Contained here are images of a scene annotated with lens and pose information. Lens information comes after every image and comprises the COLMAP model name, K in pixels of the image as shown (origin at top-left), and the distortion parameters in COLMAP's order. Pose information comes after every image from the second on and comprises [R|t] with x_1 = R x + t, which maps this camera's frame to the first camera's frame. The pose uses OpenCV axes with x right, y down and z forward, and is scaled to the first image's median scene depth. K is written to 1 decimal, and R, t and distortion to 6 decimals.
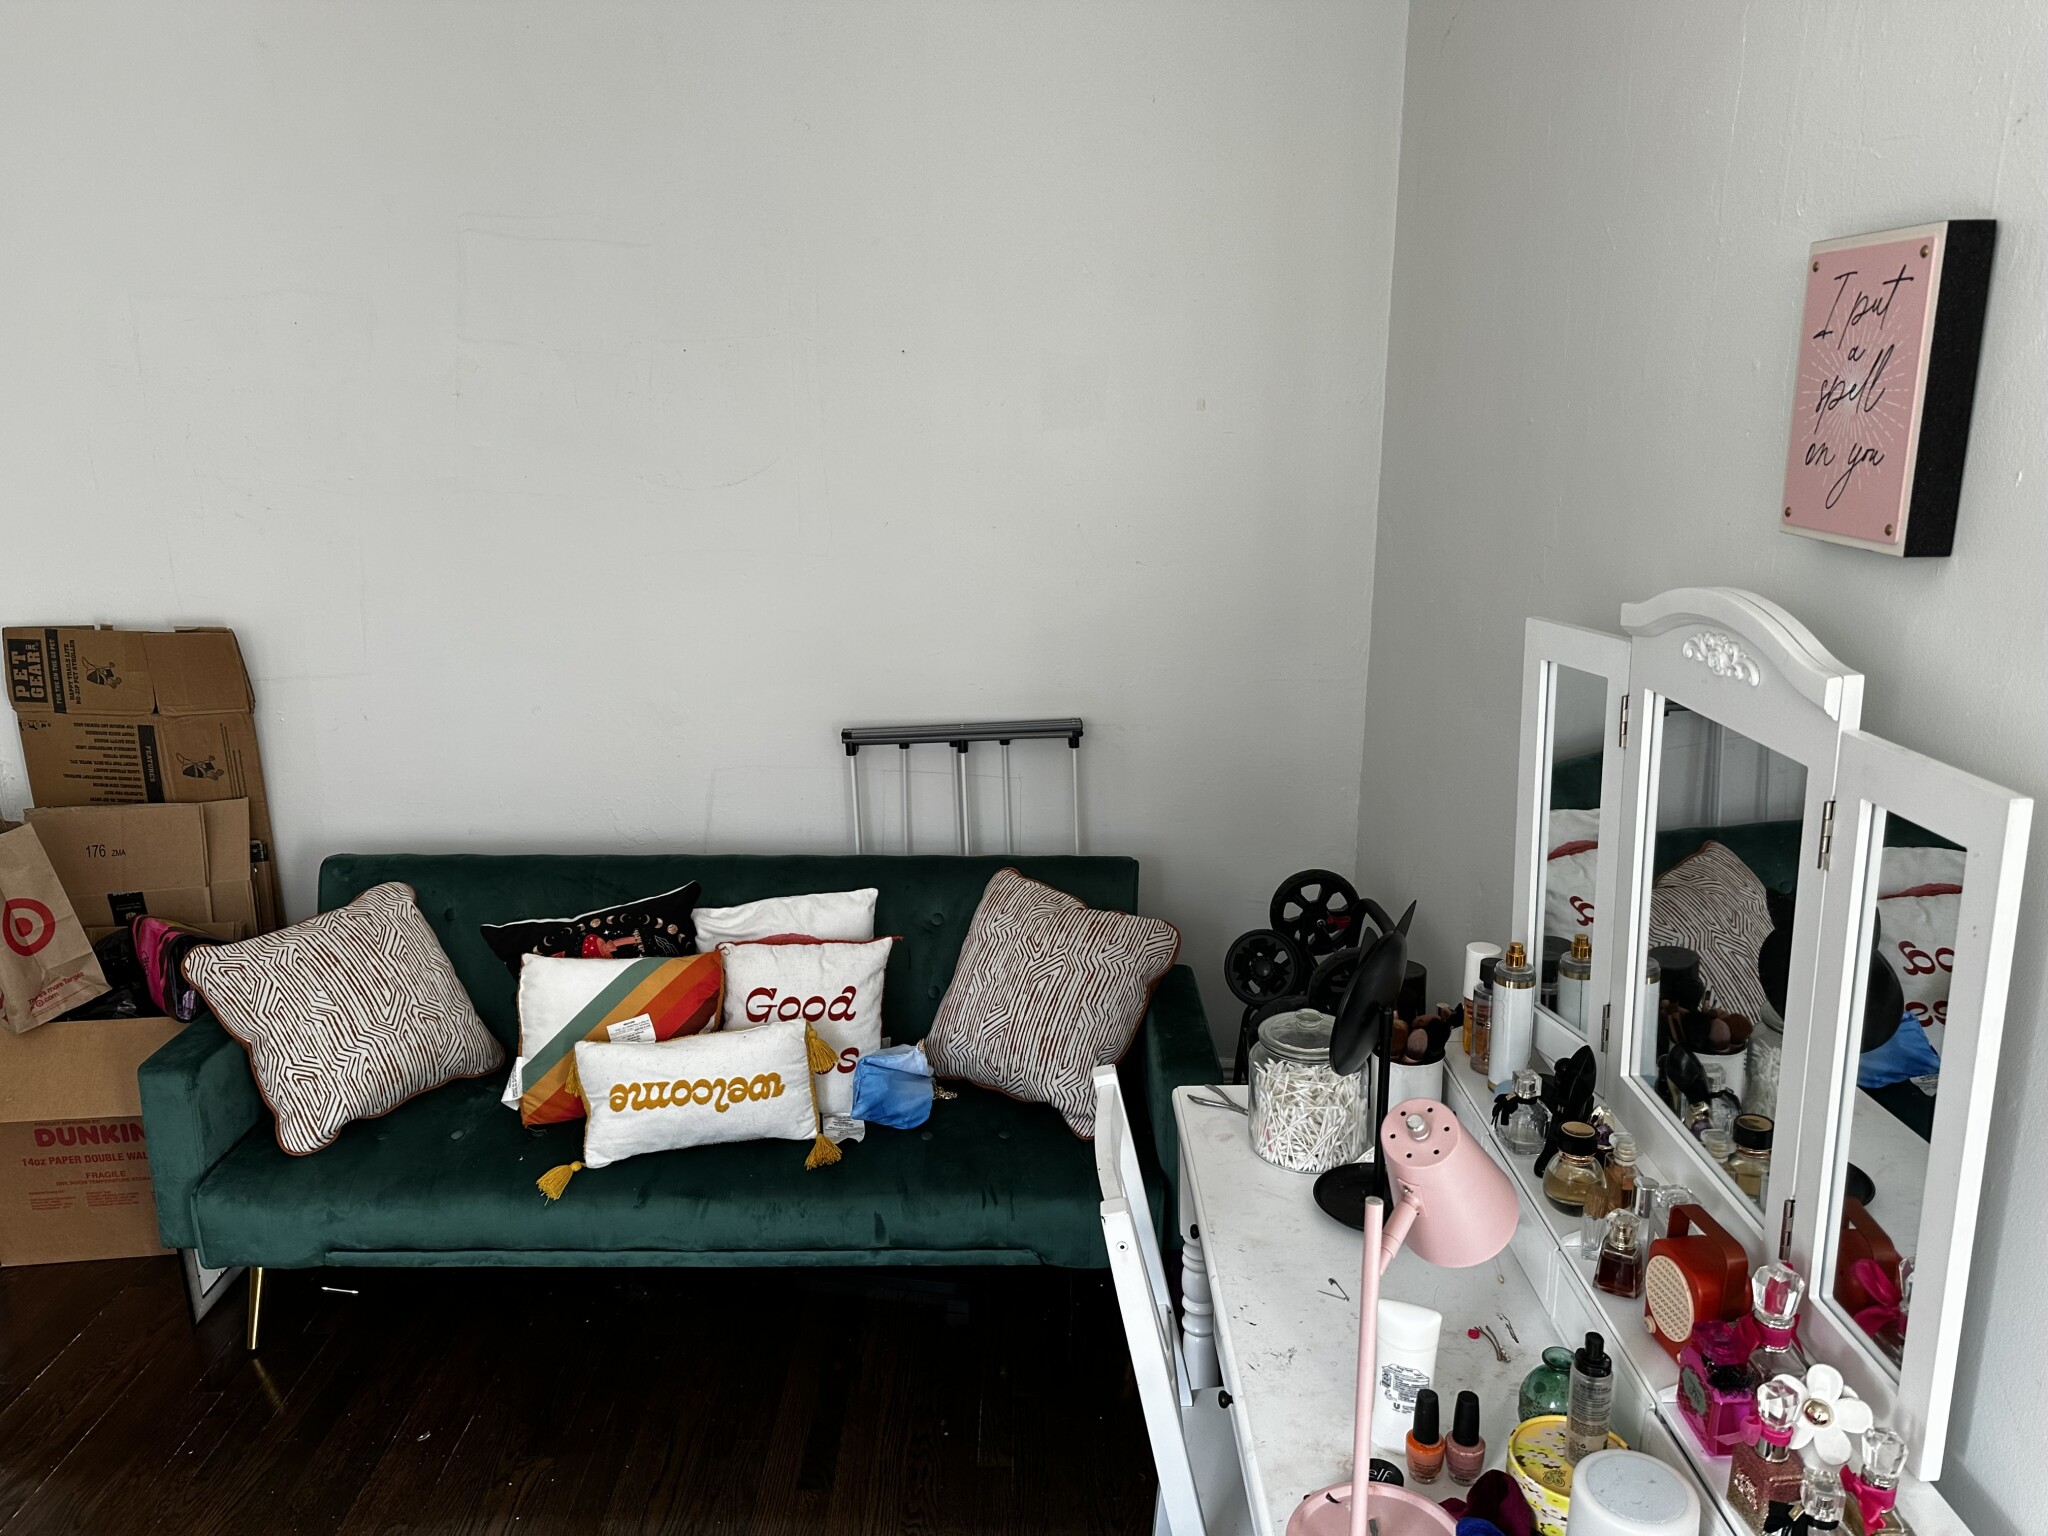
lens RADIAL K [[1435.9, 0, 1023.3], [0, 1435.9, 768.2], [0, 0, 1]] dist [0.057903, -0.073091]
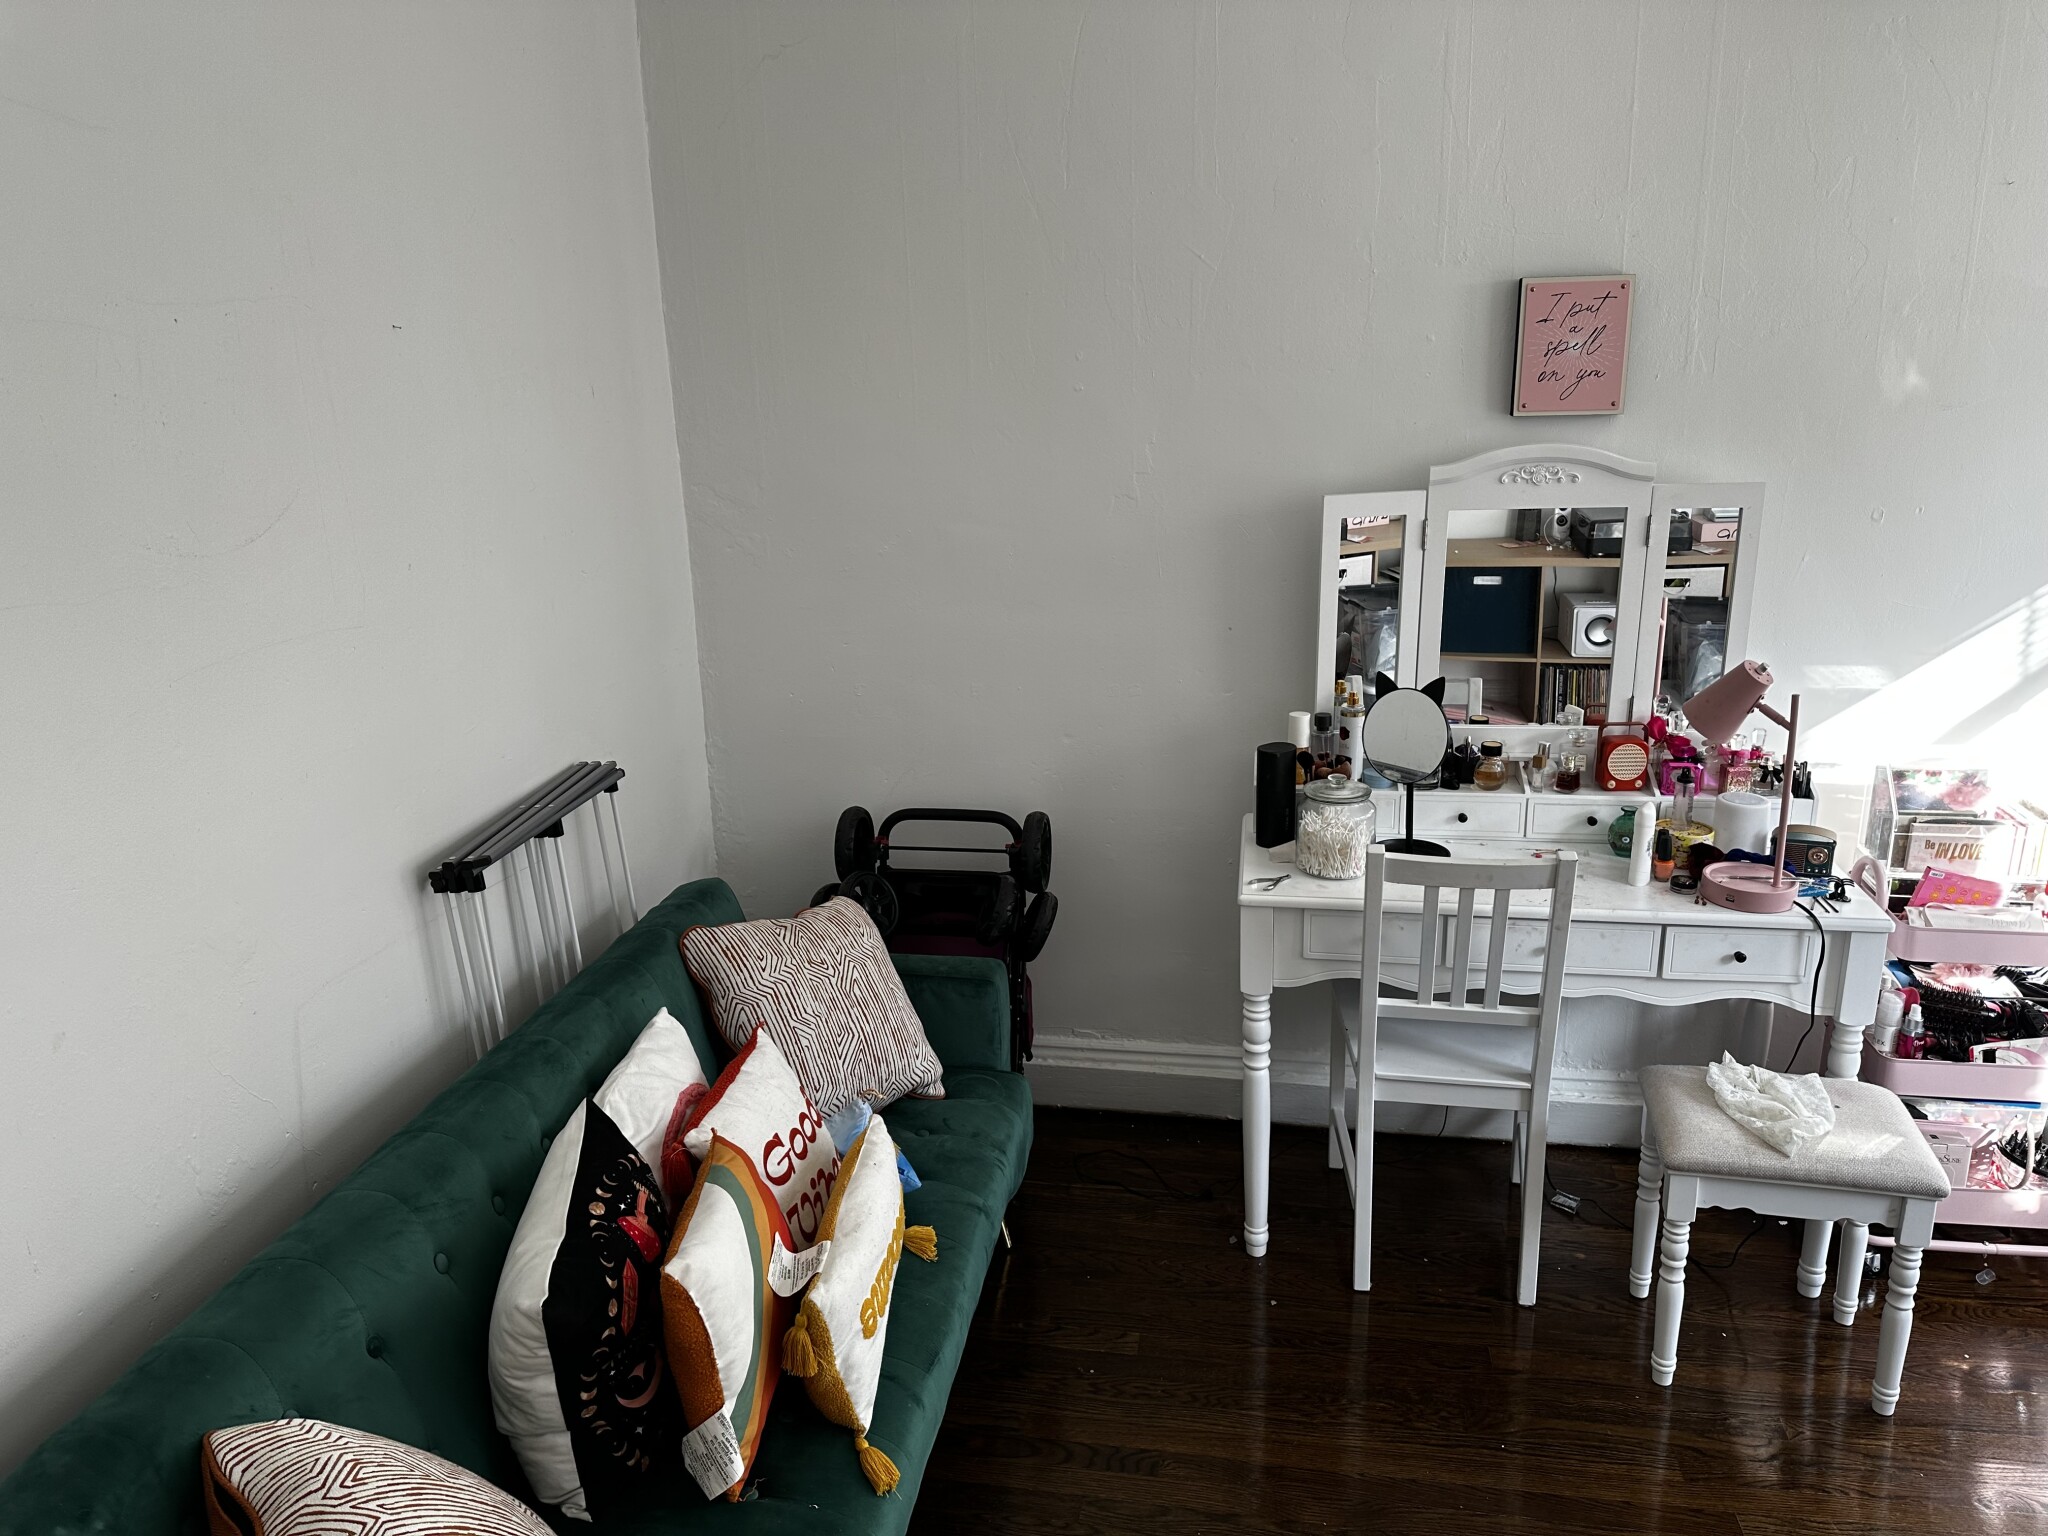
lens RADIAL K [[1435.9, 0, 1014.1], [0, 1435.9, 762.1], [0, 0, 1]] dist [0.057903, -0.073091]
pose [[0.176164, -0.269239, 0.946824, -0.833390], [0.273802, 0.937312, 0.215591, -0.169730], [-0.945515, 0.221263, 0.238839, 0.640011]]
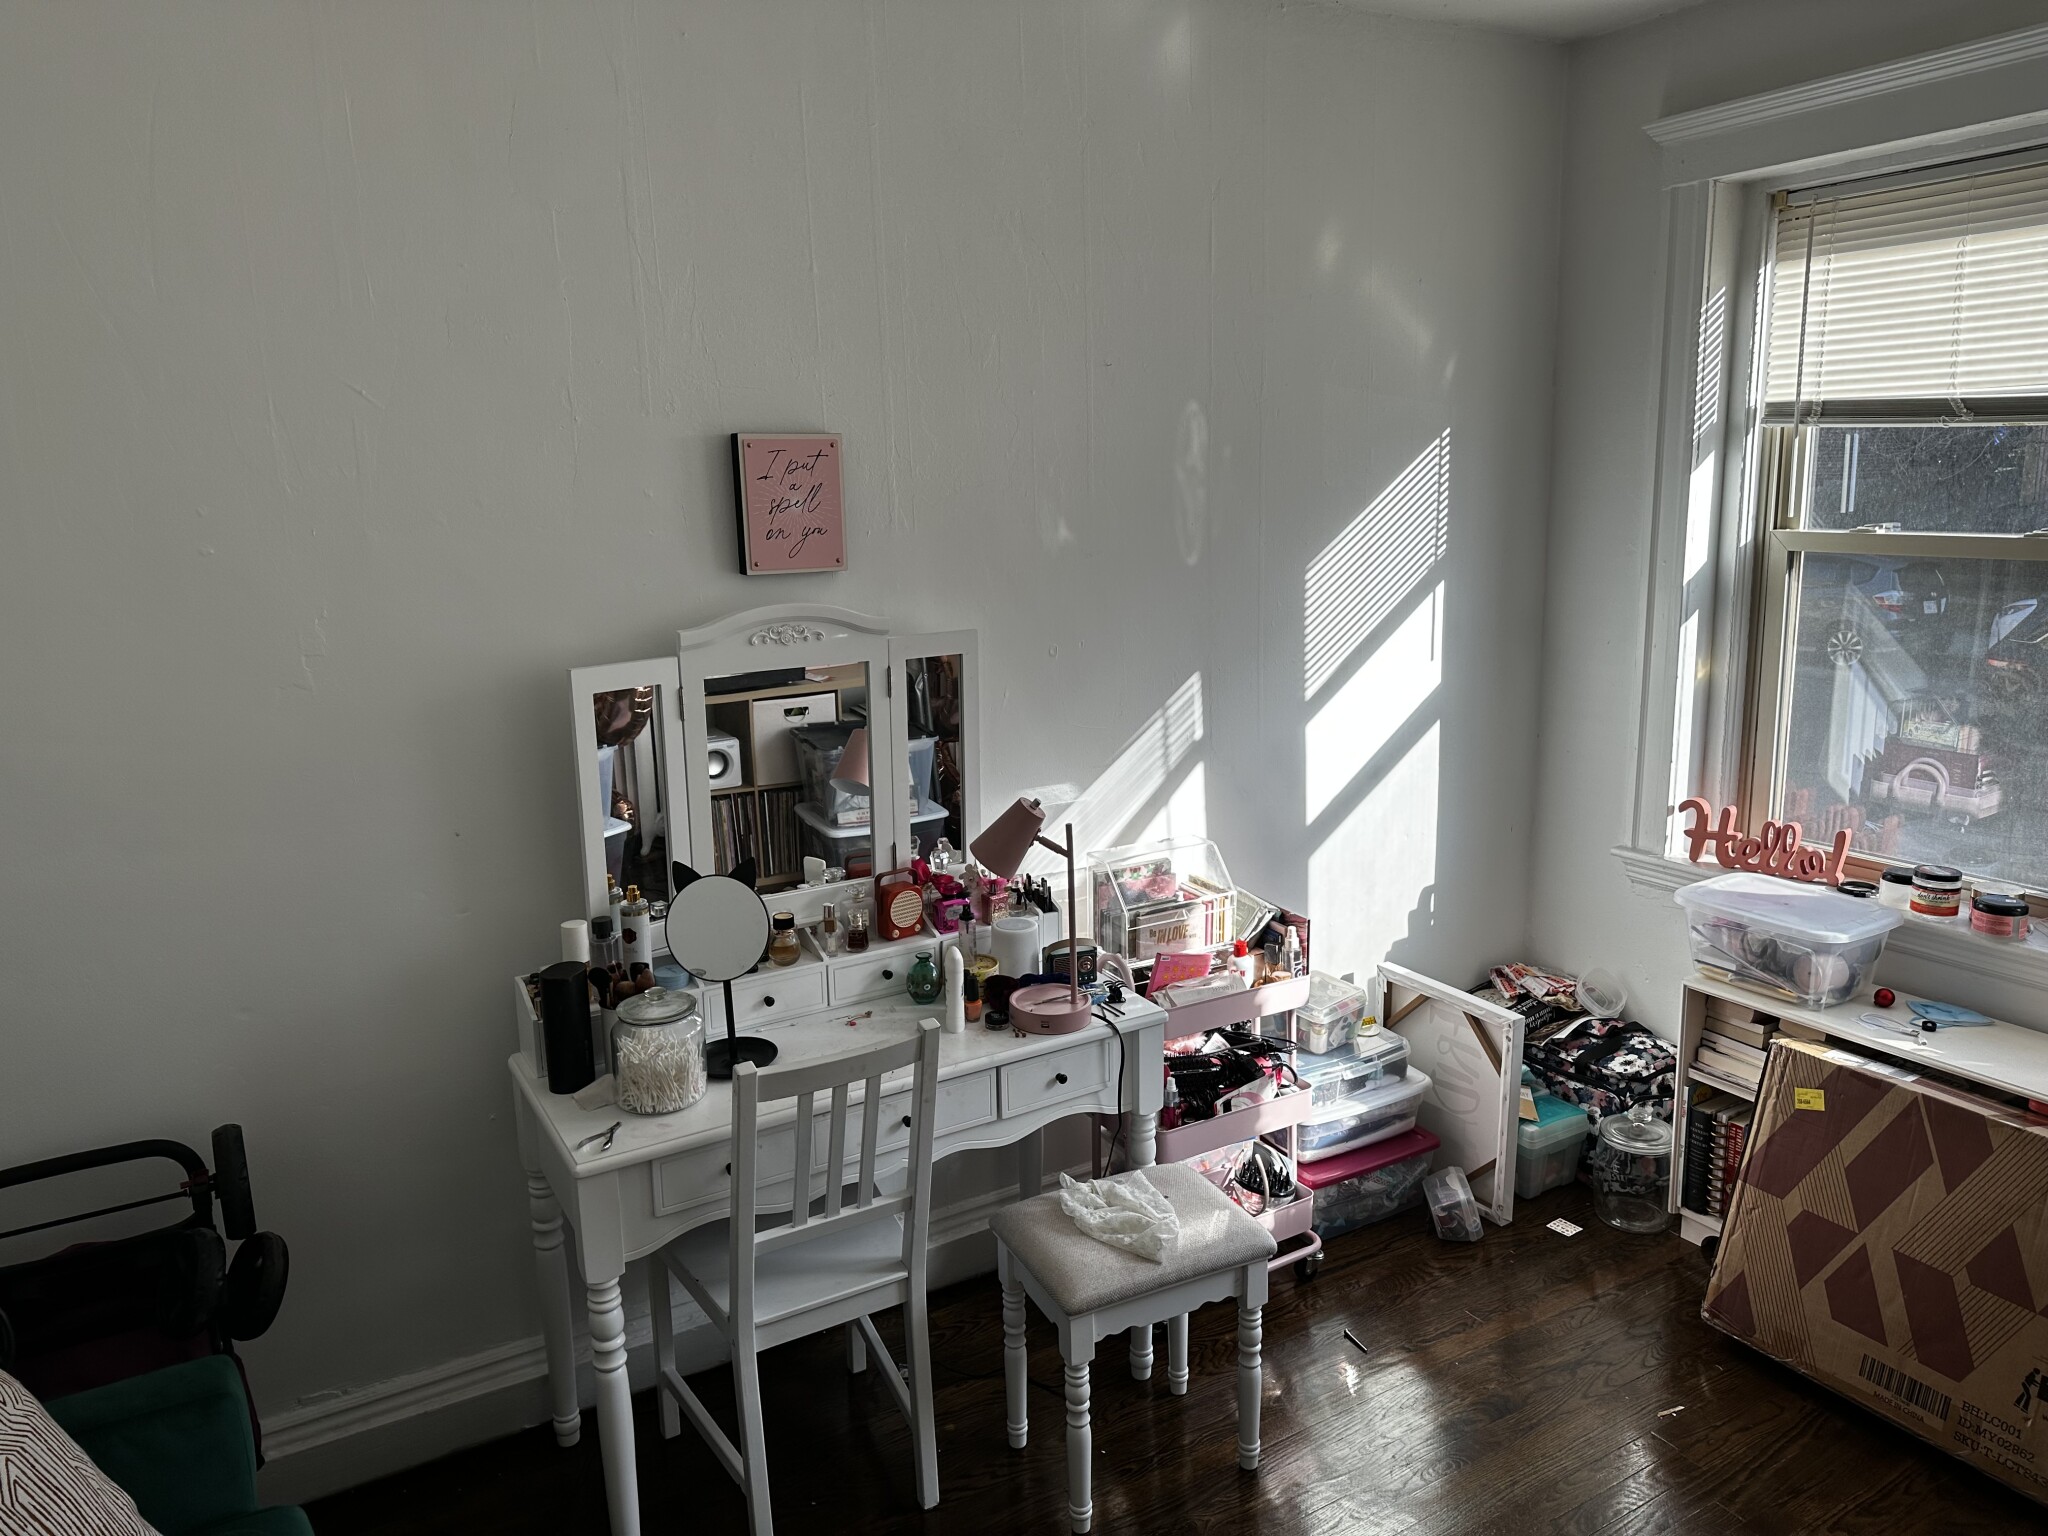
lens RADIAL K [[1435.9, 0, 1013.1], [0, 1435.9, 755.7], [0, 0, 1]] dist [0.057903, -0.073091]
pose [[-0.502989, -0.156671, 0.849974, -0.671675], [0.242421, 0.918383, 0.312738, -0.227467], [-0.829599, 0.363355, -0.423956, 0.800349]]
